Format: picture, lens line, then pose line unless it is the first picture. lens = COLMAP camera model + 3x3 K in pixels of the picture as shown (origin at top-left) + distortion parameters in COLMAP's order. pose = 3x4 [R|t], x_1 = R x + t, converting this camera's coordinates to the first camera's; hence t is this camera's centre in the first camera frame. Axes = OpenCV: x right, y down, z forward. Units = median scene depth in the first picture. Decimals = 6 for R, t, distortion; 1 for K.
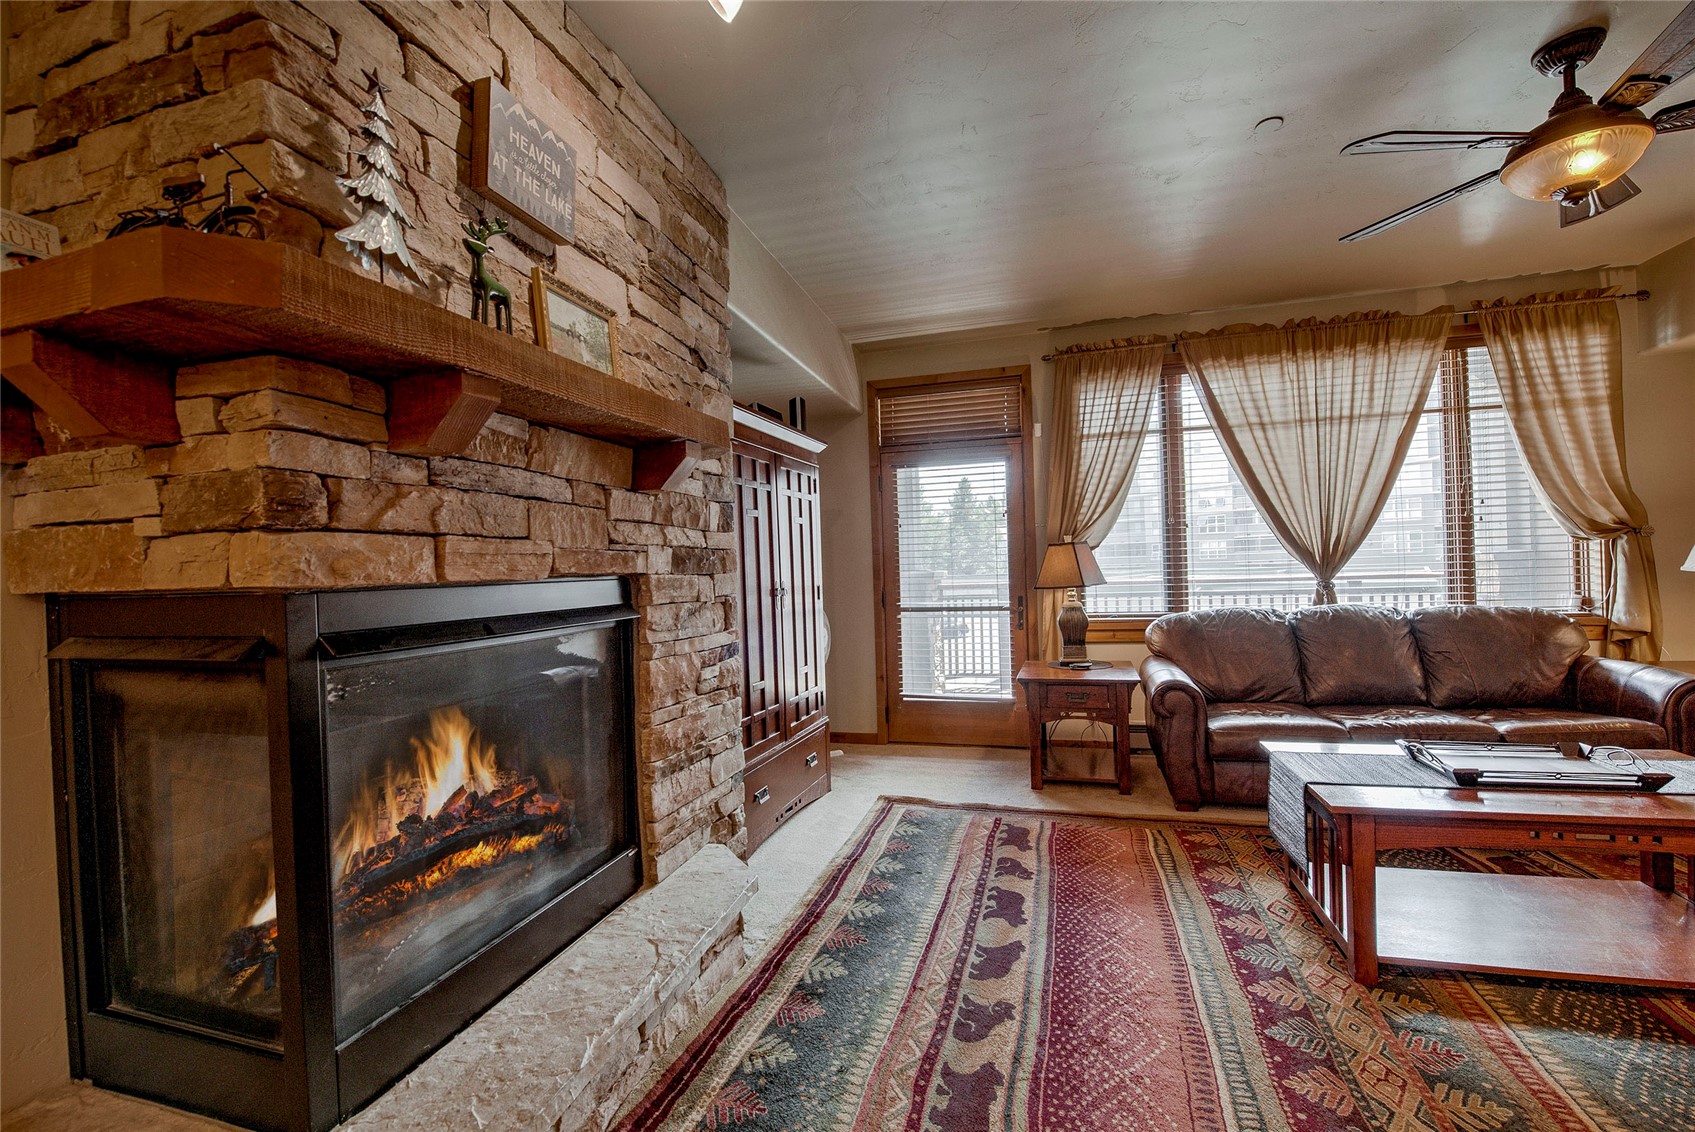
lens RADIAL K [[708.2, 0, 842.4], [0, 708.2, 571.5], [0, 0, 1]] dist [-0.007765, -0.005370]
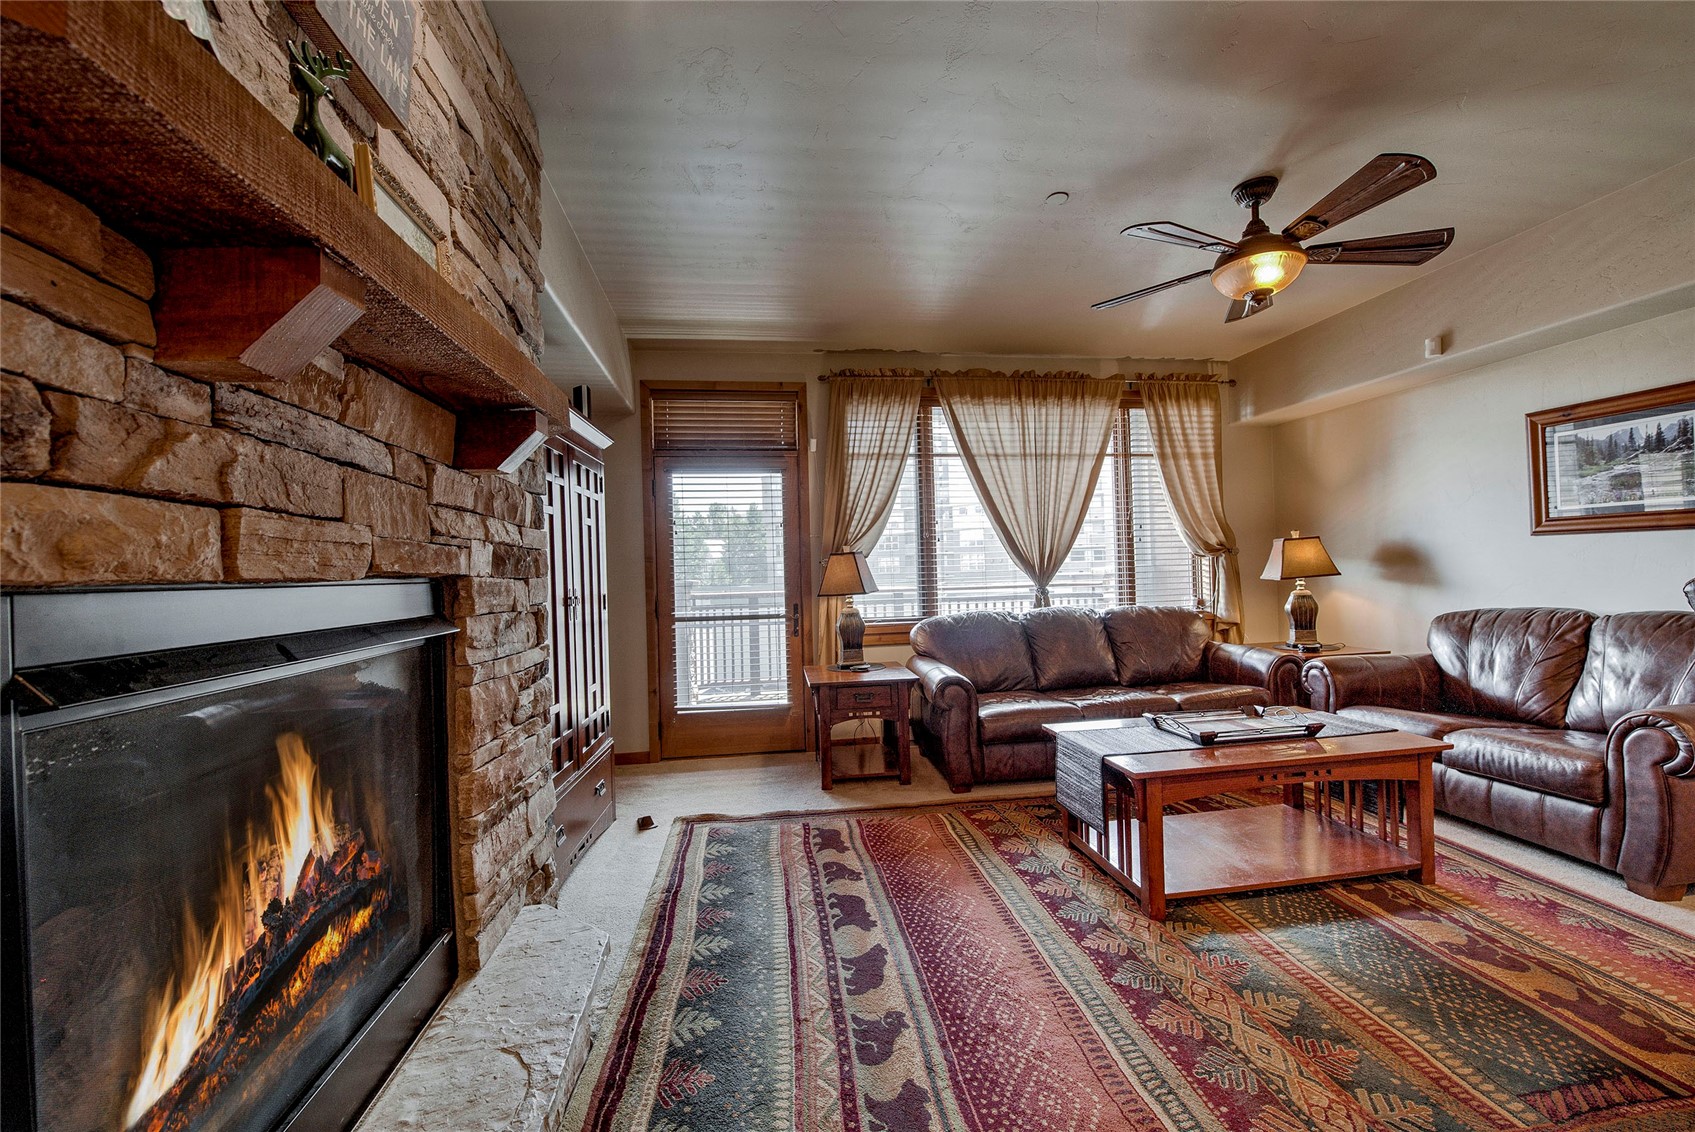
lens RADIAL K [[679.6, 0, 846.2], [0, 679.6, 569.0], [0, 0, 1]] dist [-0.010319, -0.004725]
pose [[0.910001, 0.008449, 0.414521, -0.190335], [0.000641, 0.999762, -0.021785, 0.011431], [-0.414607, 0.020090, 0.909779, 0.132052]]
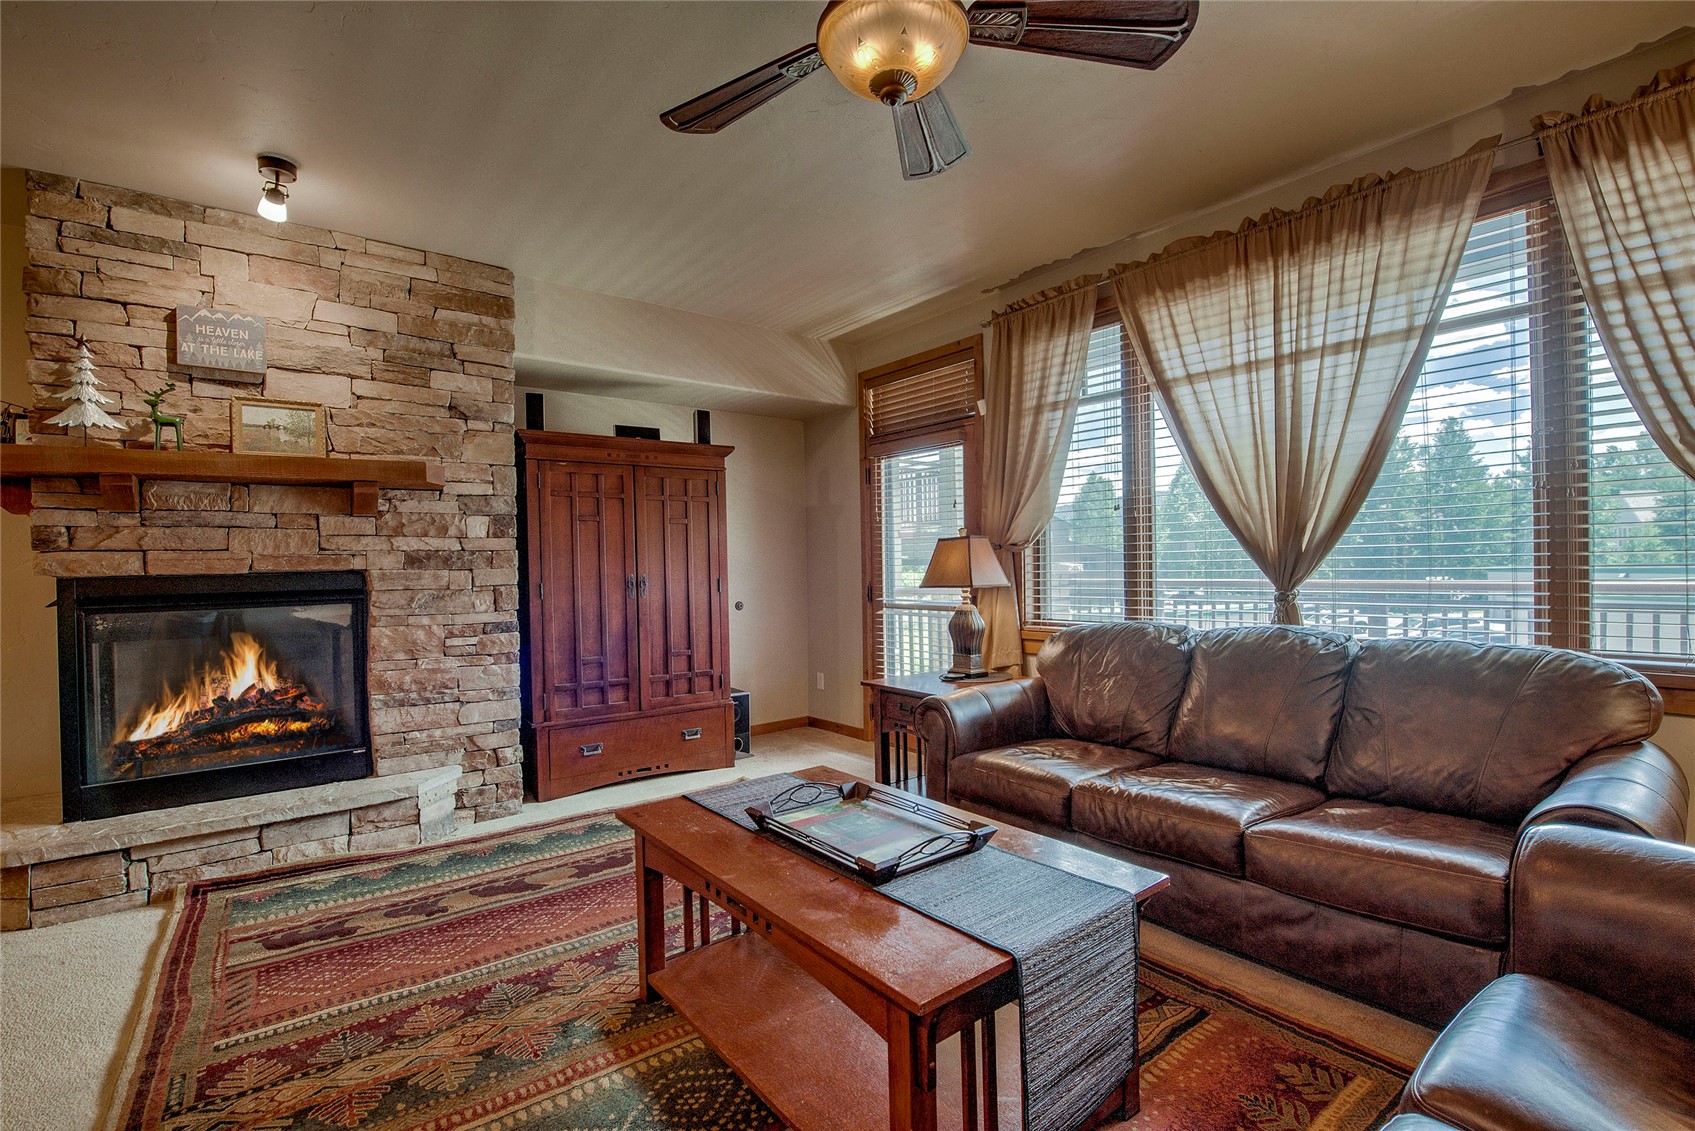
lens RADIAL K [[756.0, 0, 823.8], [0, 756.0, 569.3], [0, 0, 1]] dist [-0.009262, -0.000241]
pose [[0.807568, 0.020443, -0.589420, 1.338903], [-0.009112, 0.999712, 0.022187, -0.038684], [0.589704, -0.012547, 0.807522, 0.254959]]
